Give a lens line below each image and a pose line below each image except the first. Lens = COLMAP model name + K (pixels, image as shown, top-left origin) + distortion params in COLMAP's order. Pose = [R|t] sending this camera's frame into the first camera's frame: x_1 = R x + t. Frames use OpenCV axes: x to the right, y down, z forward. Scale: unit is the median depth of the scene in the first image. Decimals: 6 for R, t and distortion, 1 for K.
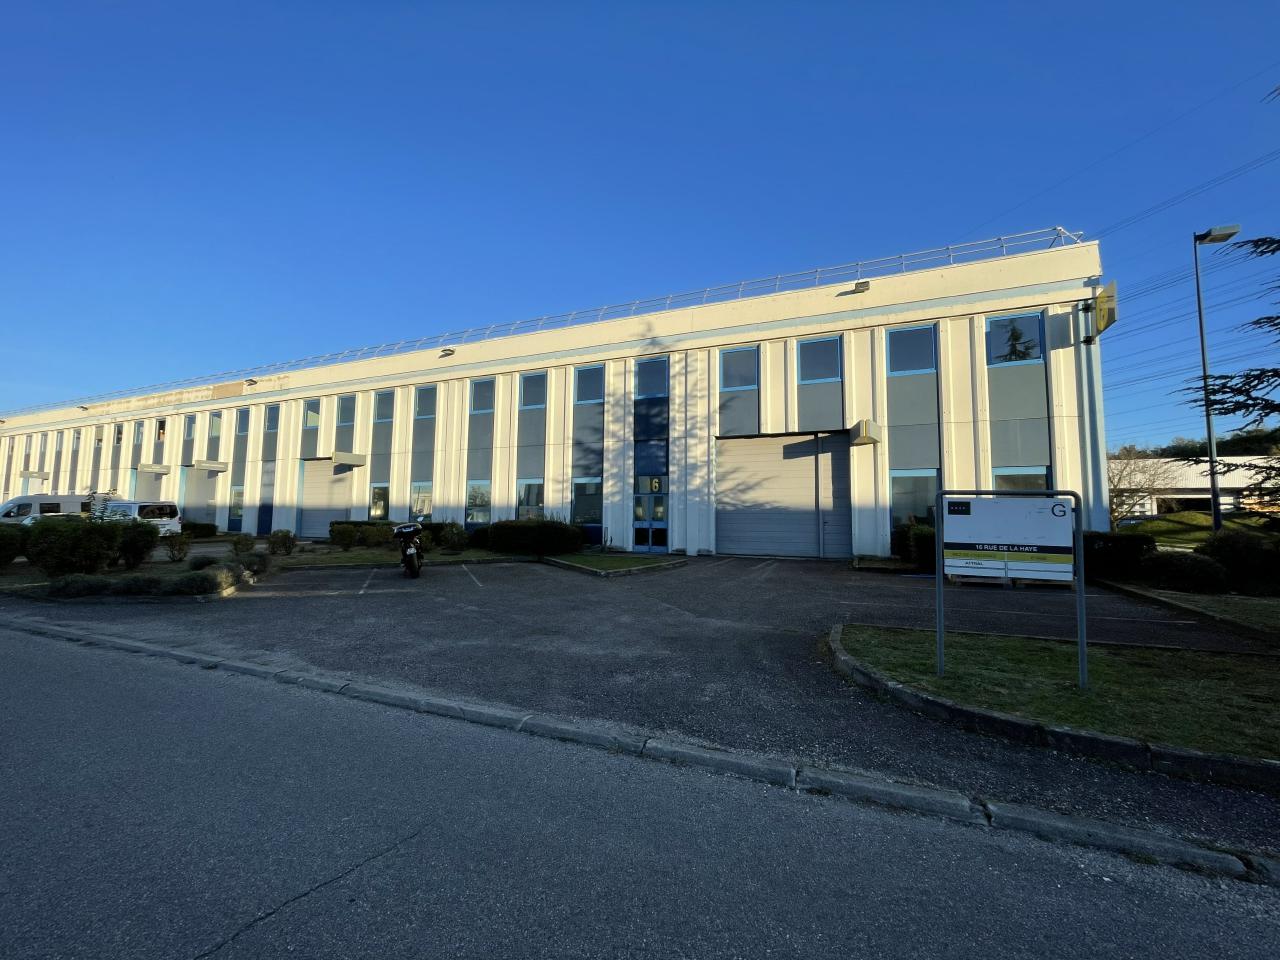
lens RADIAL K [[563.5, 0, 635.4], [0, 563.5, 469.5], [0, 0, 1]] dist [-0.001655, -0.000167]
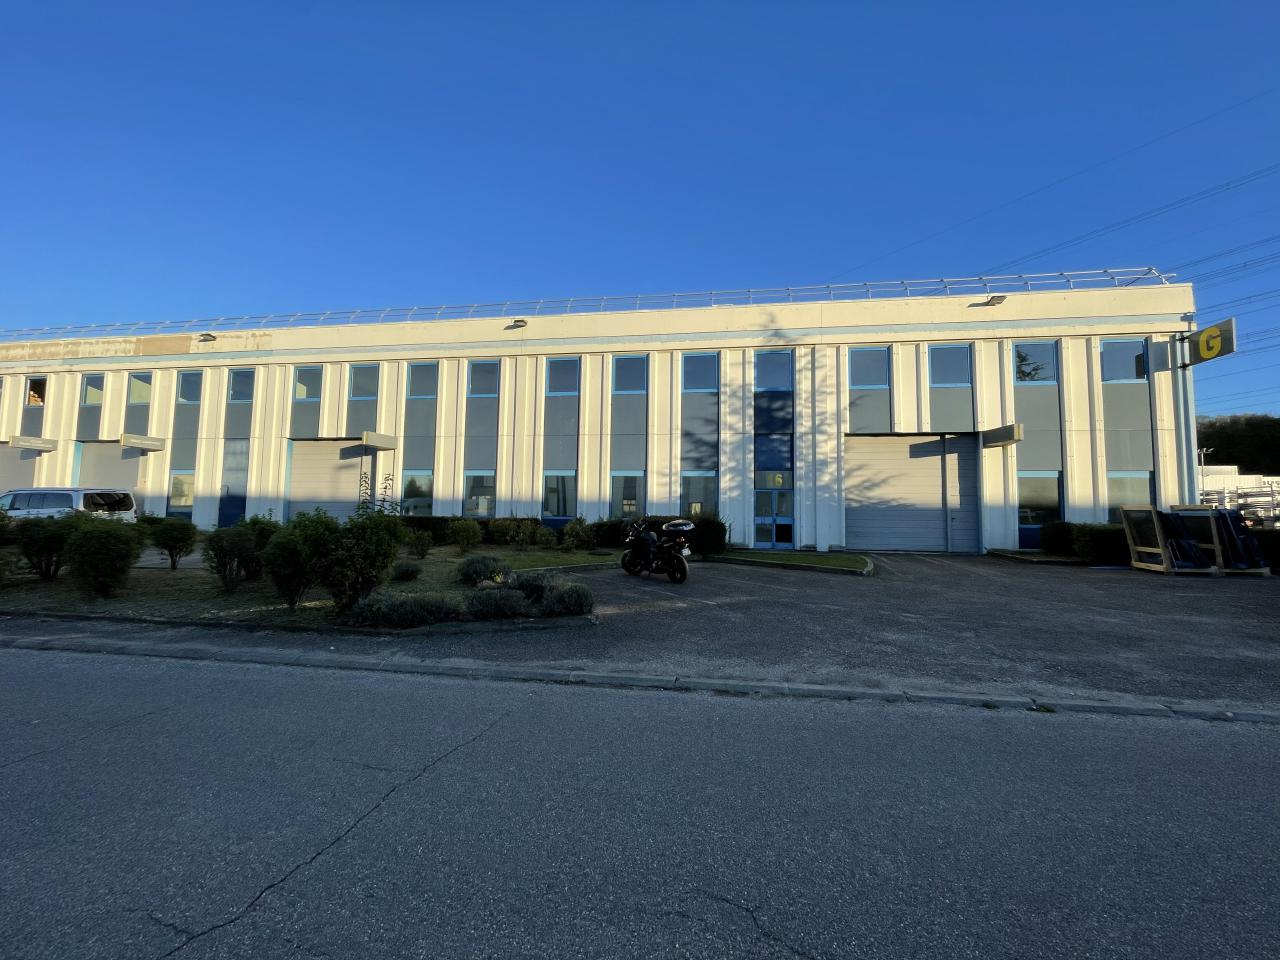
lens RADIAL K [[515.4, 0, 642.2], [0, 515.4, 476.5], [0, 0, 1]] dist [-0.000945, -0.000456]
pose [[0.958499, 0.022530, 0.284203, -0.453176], [-0.028068, 0.999487, 0.015429, 0.013949], [-0.283709, -0.022766, 0.958640, 0.211490]]
